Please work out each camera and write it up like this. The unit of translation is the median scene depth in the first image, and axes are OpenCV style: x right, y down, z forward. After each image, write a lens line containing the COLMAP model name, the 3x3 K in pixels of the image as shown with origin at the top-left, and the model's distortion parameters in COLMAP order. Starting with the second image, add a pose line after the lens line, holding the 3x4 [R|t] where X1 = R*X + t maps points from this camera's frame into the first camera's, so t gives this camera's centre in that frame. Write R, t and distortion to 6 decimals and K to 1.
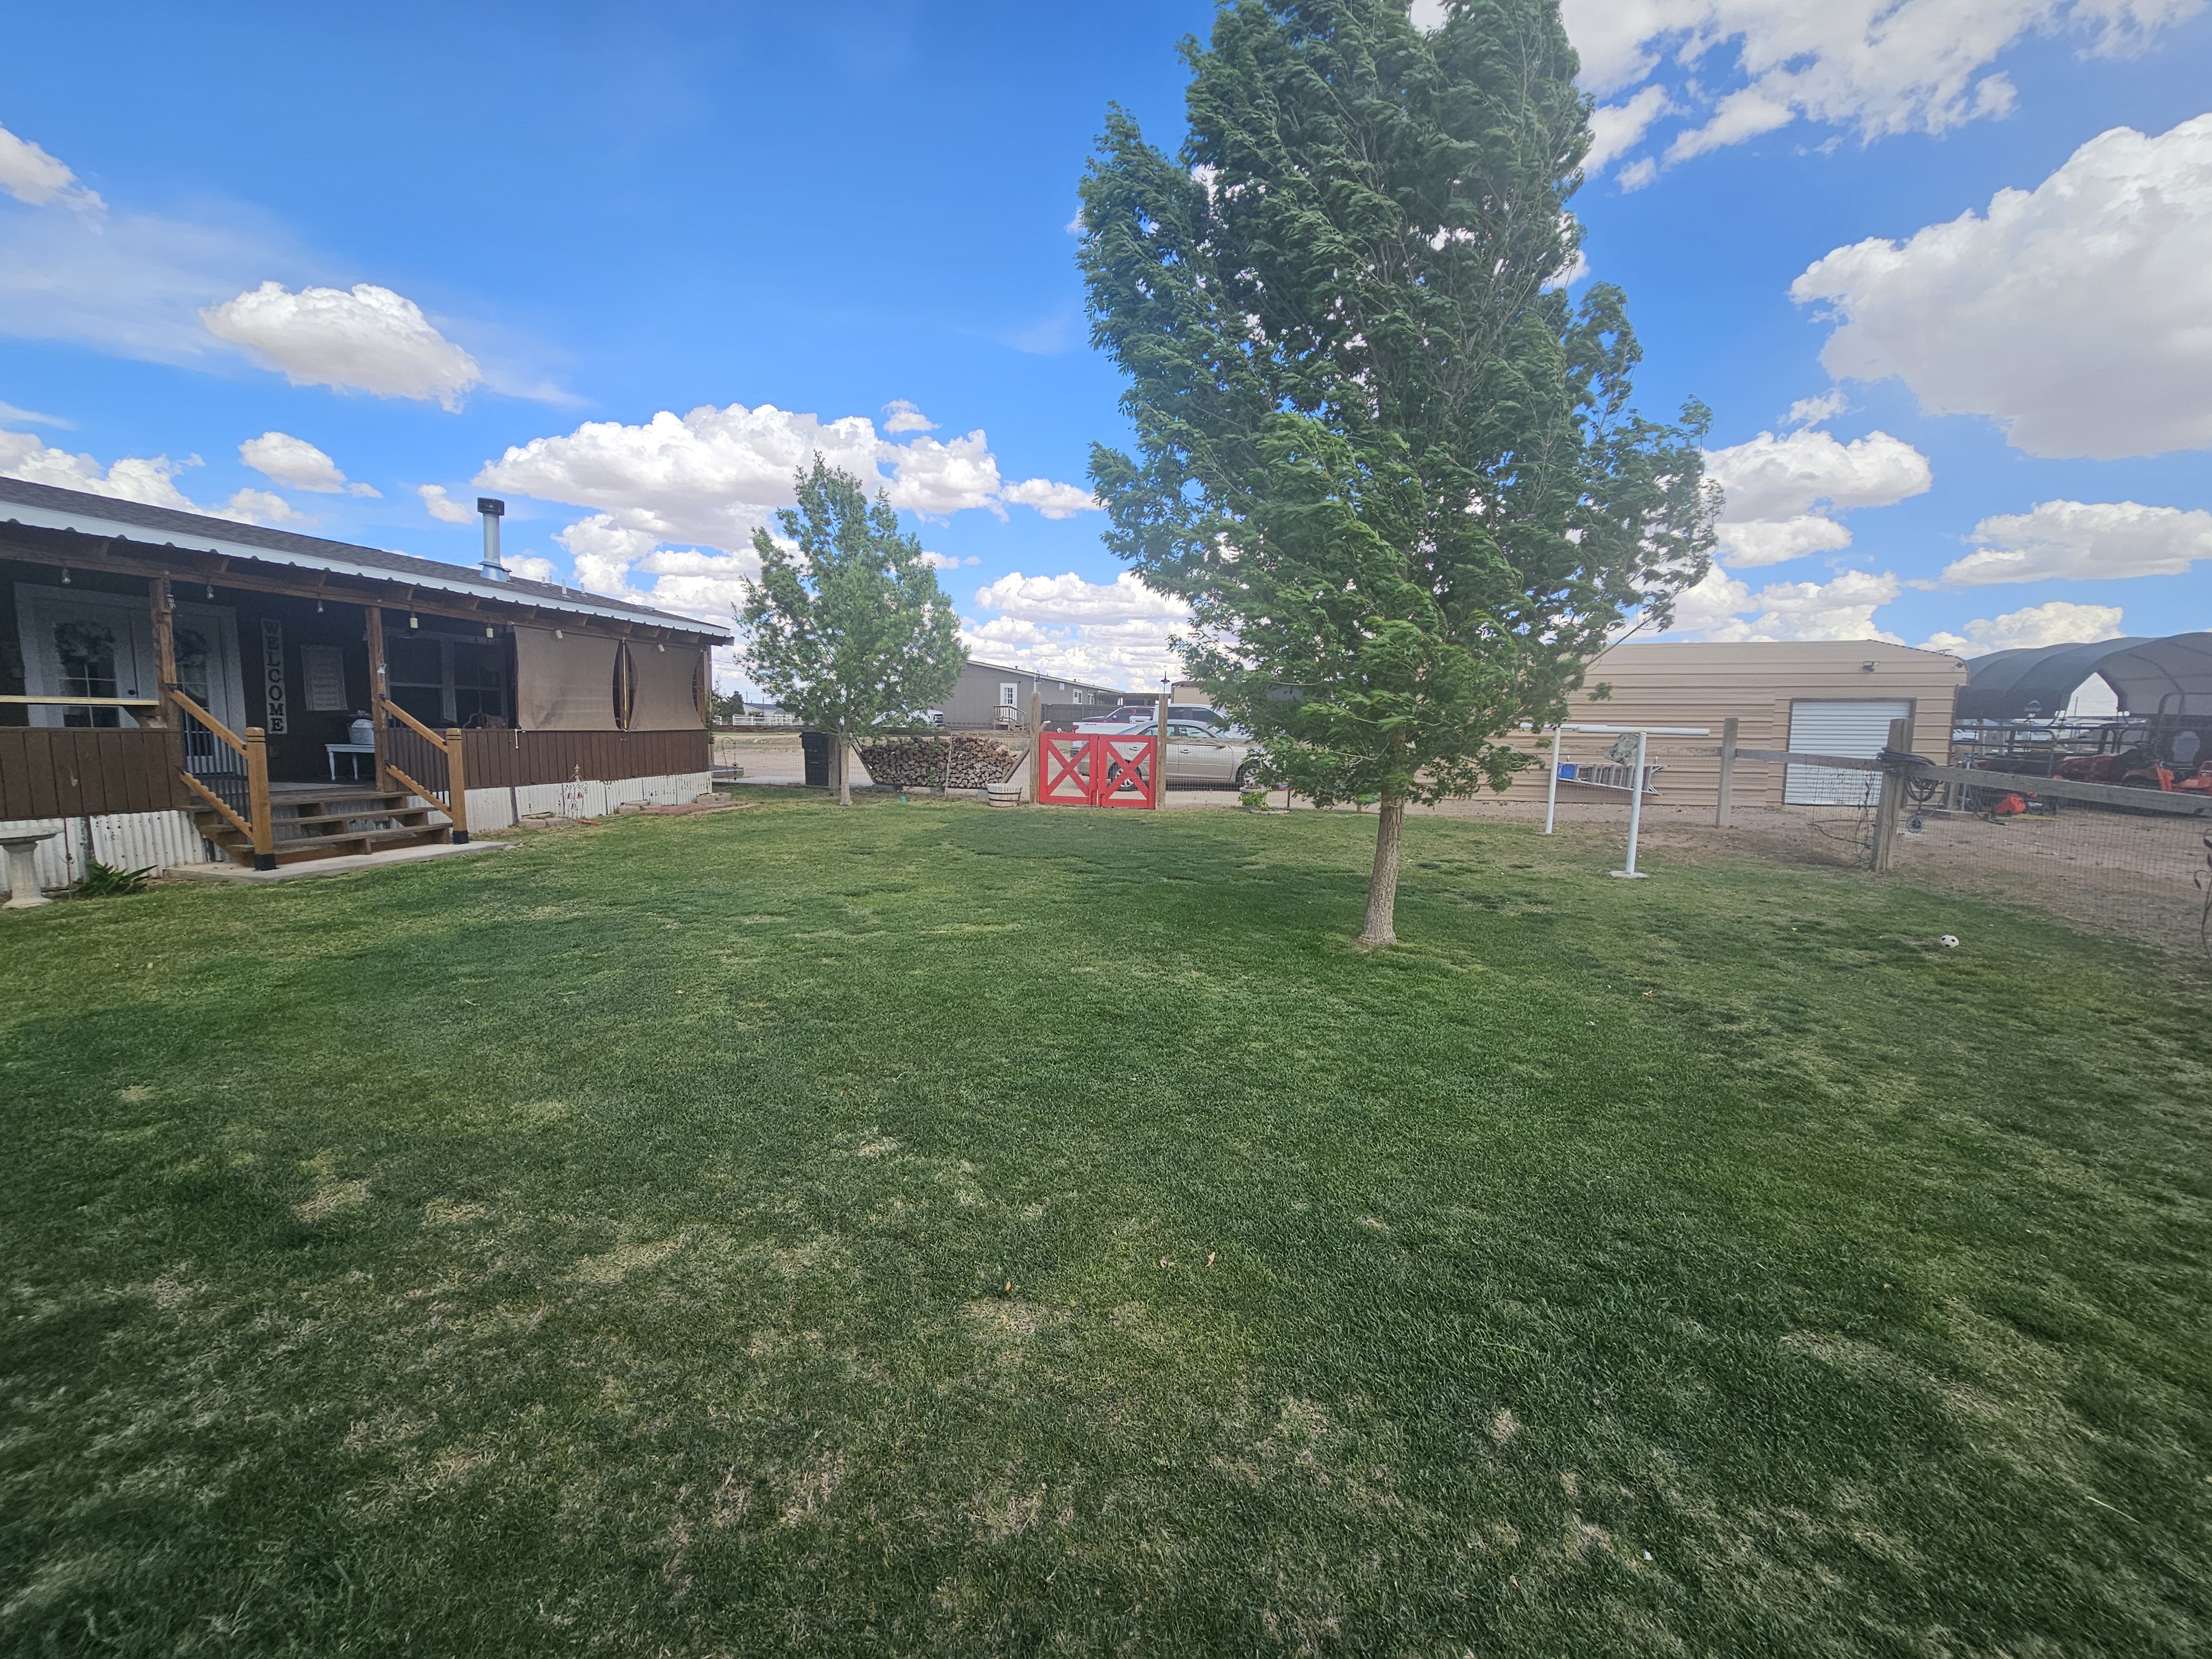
lens RADIAL K [[905.6, 0, 1091.8], [0, 905.6, 823.4], [0, 0, 1]] dist [-0.003312, 0.003222]
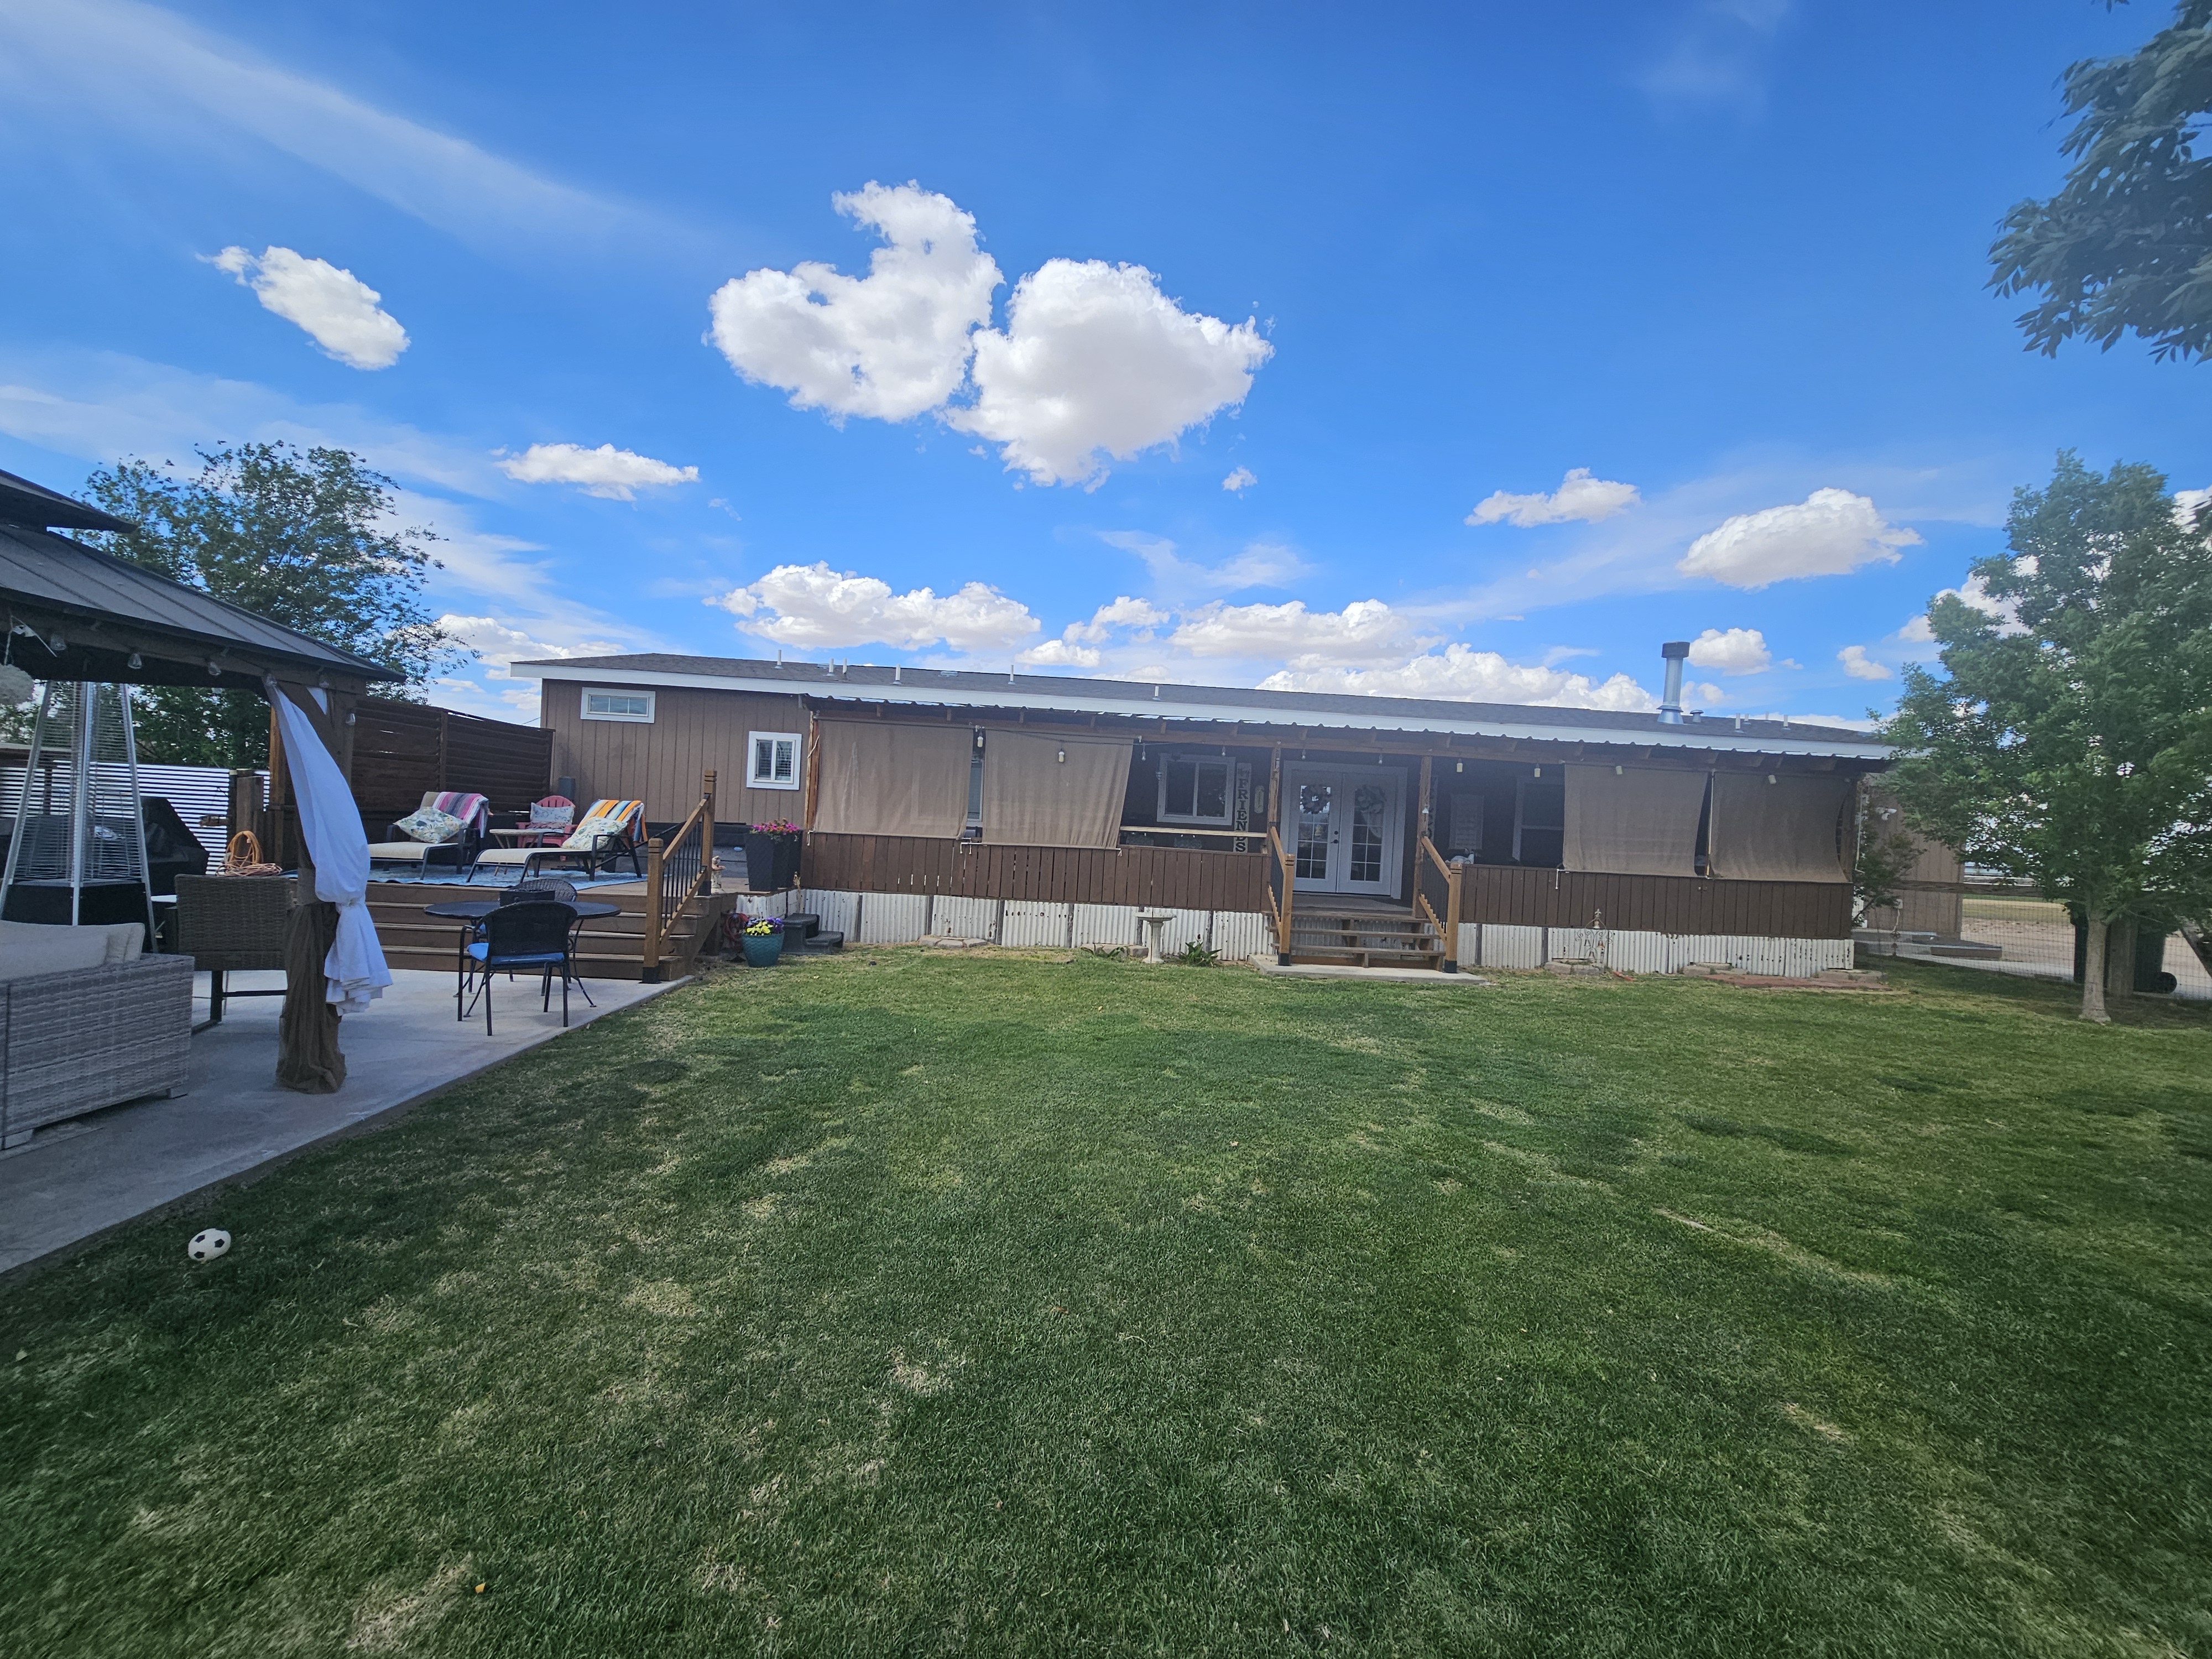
lens RADIAL K [[905.6, 0, 1100.6], [0, 905.6, 812.0], [0, 0, 1]] dist [-0.003312, 0.003222]
pose [[0.269523, -0.028661, -0.962567, 0.347454], [-0.147965, 0.986455, -0.070803, -0.047483], [0.951559, 0.161510, 0.261631, 0.562630]]
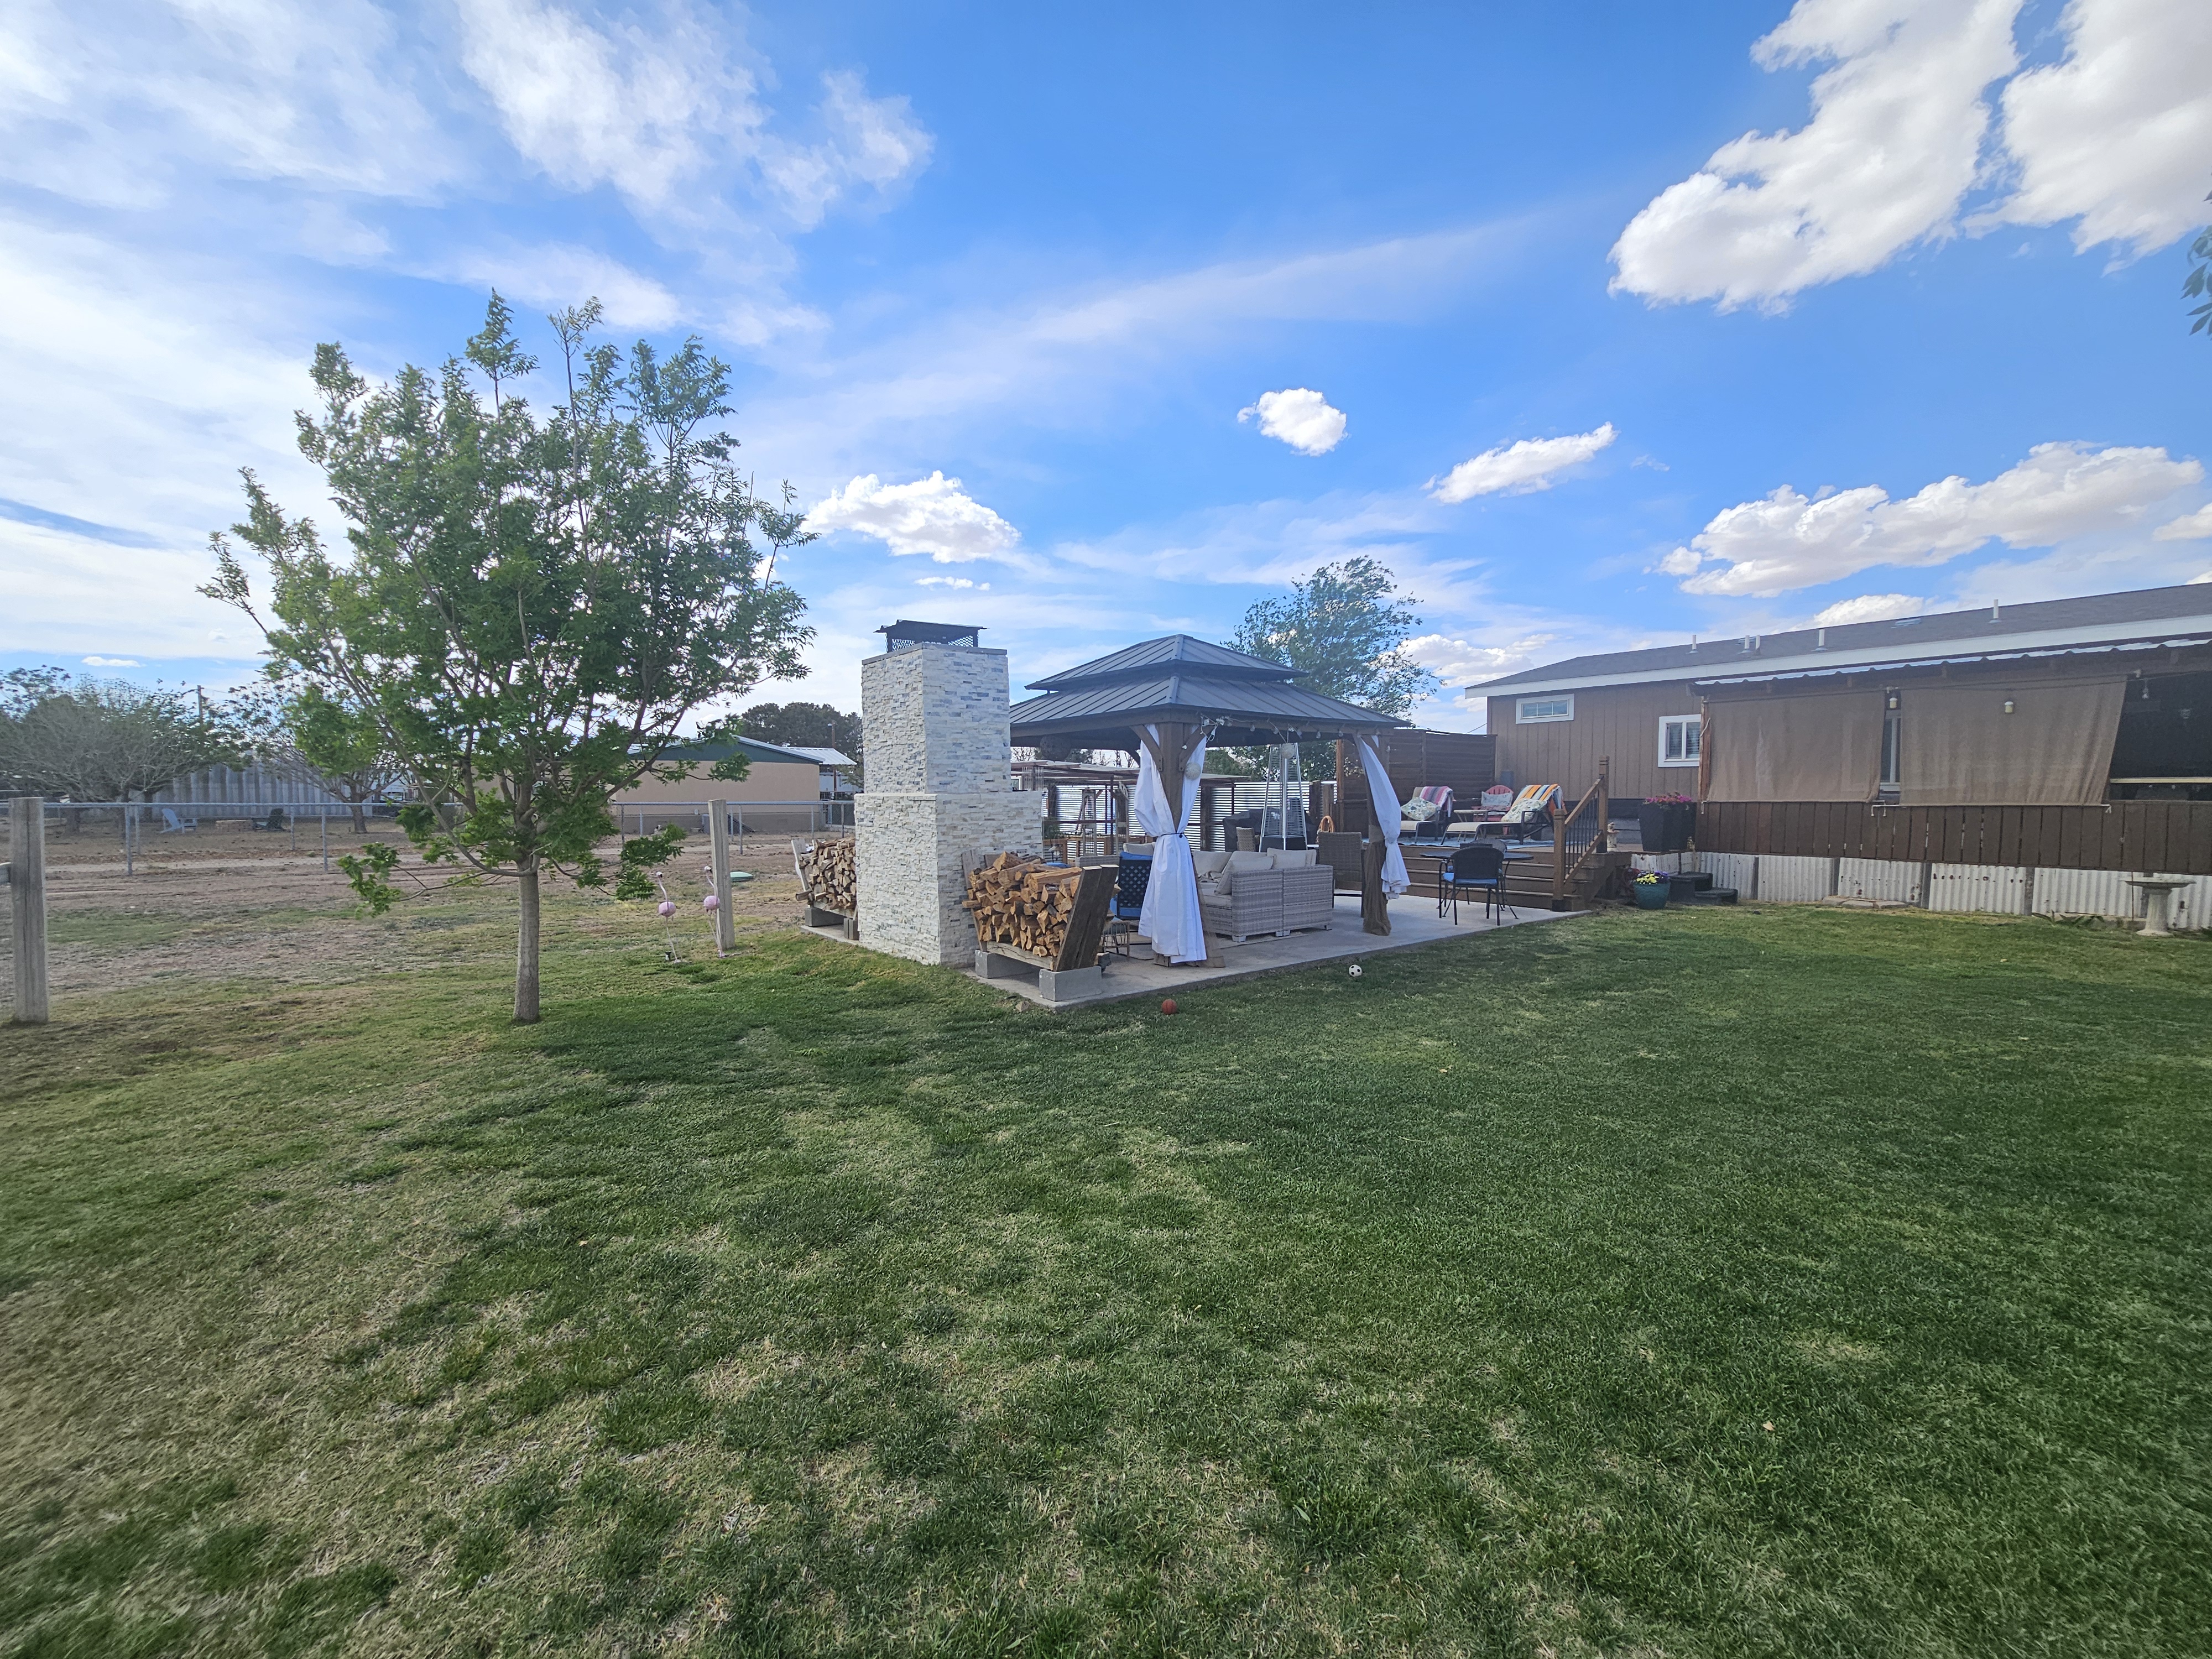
lens RADIAL K [[905.6, 0, 1115.1], [0, 905.6, 834.5], [0, 0, 1]] dist [-0.003312, 0.003222]
pose [[-0.626043, 0.015099, -0.779642, 0.931768], [-0.091127, 0.991545, 0.092377, -0.045309], [0.774445, 0.128879, -0.619374, 0.750911]]
